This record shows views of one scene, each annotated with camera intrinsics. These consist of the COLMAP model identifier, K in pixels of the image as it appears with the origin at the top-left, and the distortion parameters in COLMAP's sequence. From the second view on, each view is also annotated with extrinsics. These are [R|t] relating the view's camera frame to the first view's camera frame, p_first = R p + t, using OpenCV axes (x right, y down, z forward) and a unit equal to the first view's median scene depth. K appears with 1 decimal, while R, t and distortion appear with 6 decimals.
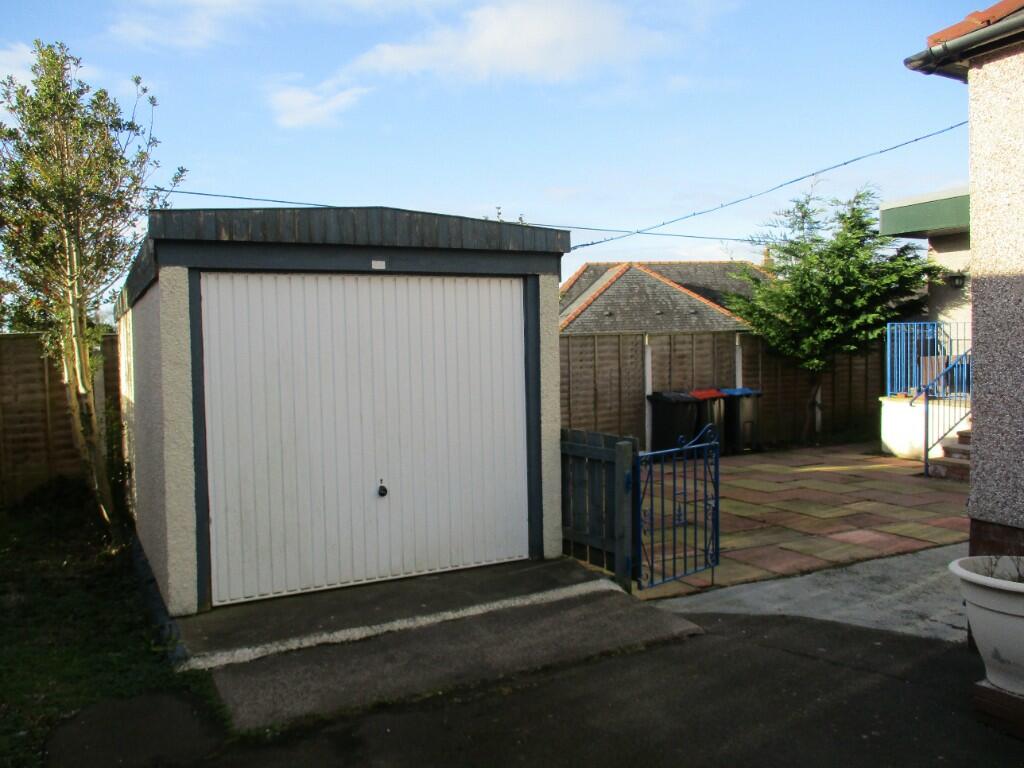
lens RADIAL K [[829.4, 0, 511.3], [0, 829.4, 326.8], [0, 0, 1]] dist [-0.054020, 0.002004]
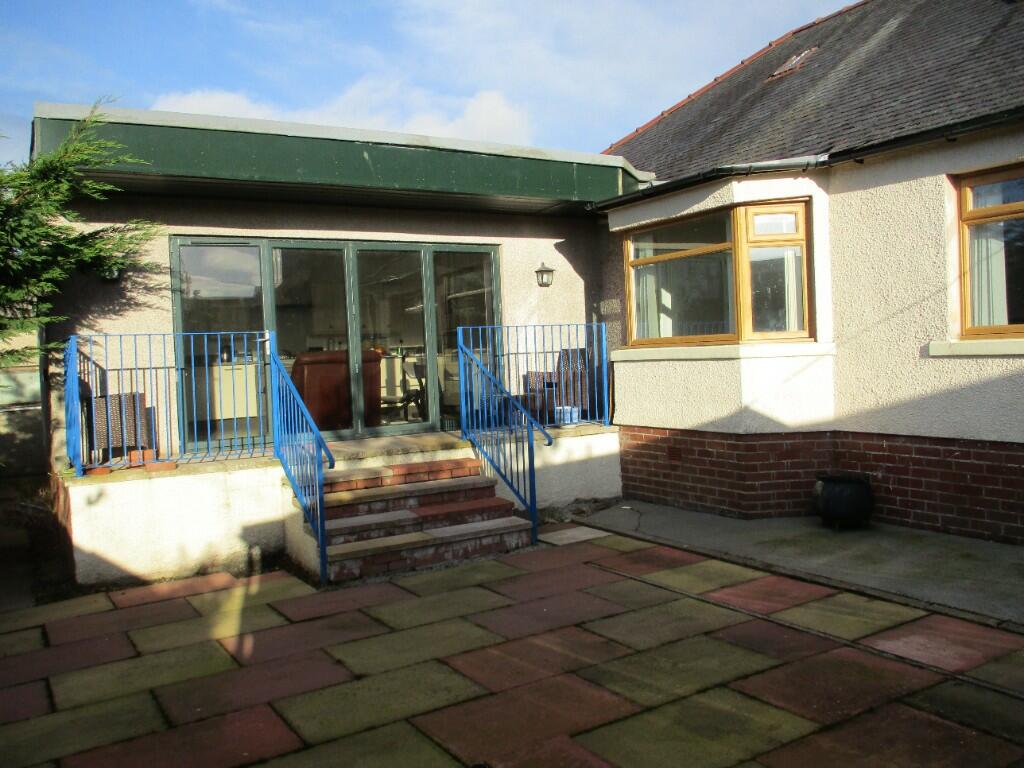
lens RADIAL K [[870.9, 0, 512.0], [0, 870.9, 384.0], [0, 0, 1]] dist [-0.007740, 0.007765]
pose [[-0.073825, -0.016758, 0.997130, -0.094961], [0.038347, 0.999072, 0.019630, 0.024171], [-0.996534, 0.039686, -0.073114, 0.702720]]
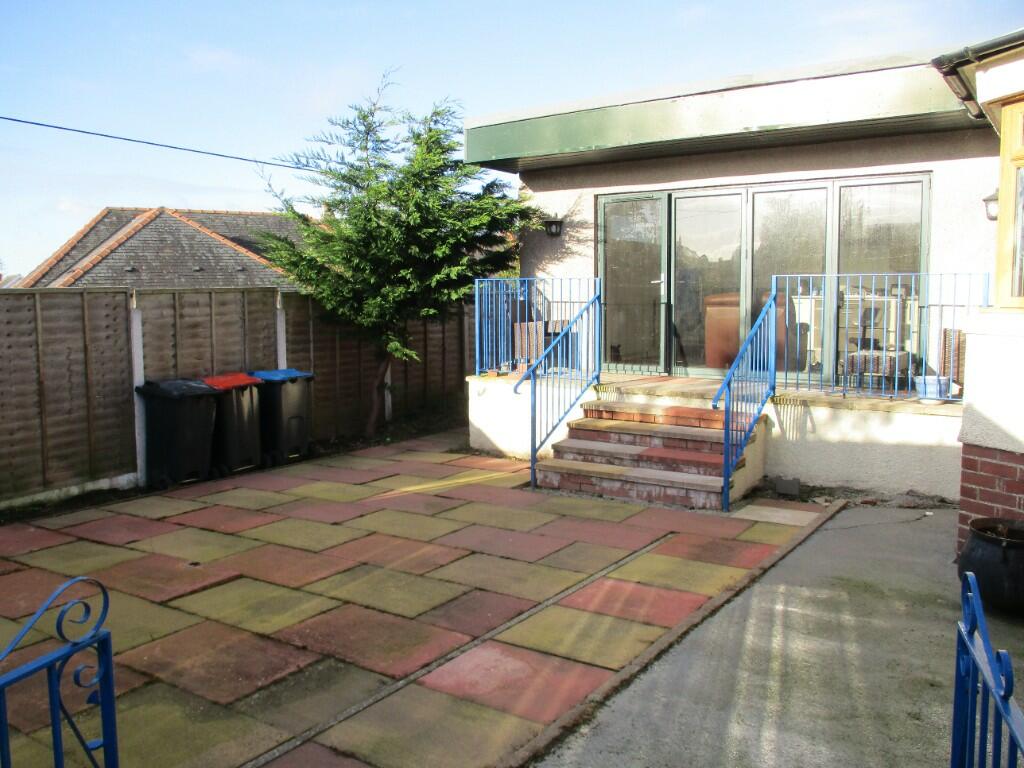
lens RADIAL K [[870.9, 0, 512.0], [0, 870.9, 384.0], [0, 0, 1]] dist [-0.007740, 0.007765]
pose [[0.874606, -0.044454, 0.482792, 0.090077], [-0.008210, 0.994287, 0.106425, 0.005791], [-0.484765, -0.097044, 0.869244, 0.260395]]
